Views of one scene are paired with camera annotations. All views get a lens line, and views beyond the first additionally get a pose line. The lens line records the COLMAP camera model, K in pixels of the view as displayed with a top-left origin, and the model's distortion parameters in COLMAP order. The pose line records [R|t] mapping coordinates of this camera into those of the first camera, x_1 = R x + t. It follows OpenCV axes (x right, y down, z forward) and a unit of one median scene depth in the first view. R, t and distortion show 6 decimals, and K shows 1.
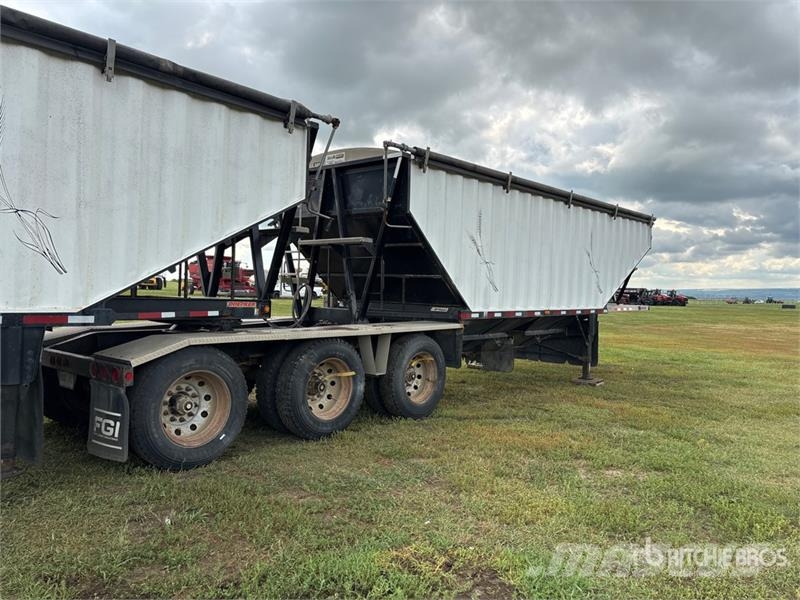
lens RADIAL K [[607.9, 0, 398.8], [0, 607.9, 294.7], [0, 0, 1]] dist [0.058849, -0.065994]
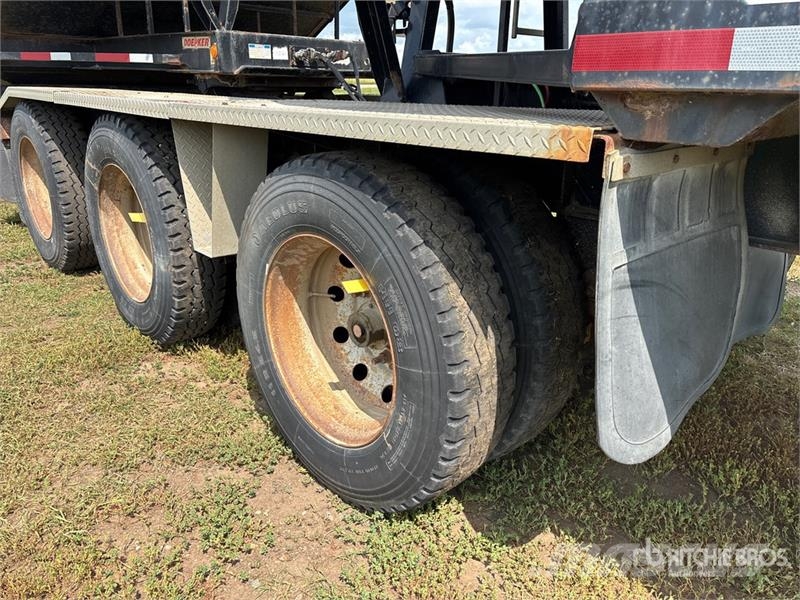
lens RADIAL K [[607.9, 0, 398.8], [0, 607.9, 294.7], [0, 0, 1]] dist [0.058849, -0.065994]
pose [[-0.113799, 0.304007, -0.945849, 0.193928], [-0.024149, 0.950906, 0.308537, 0.036026], [0.993210, 0.057953, -0.100871, 0.819023]]
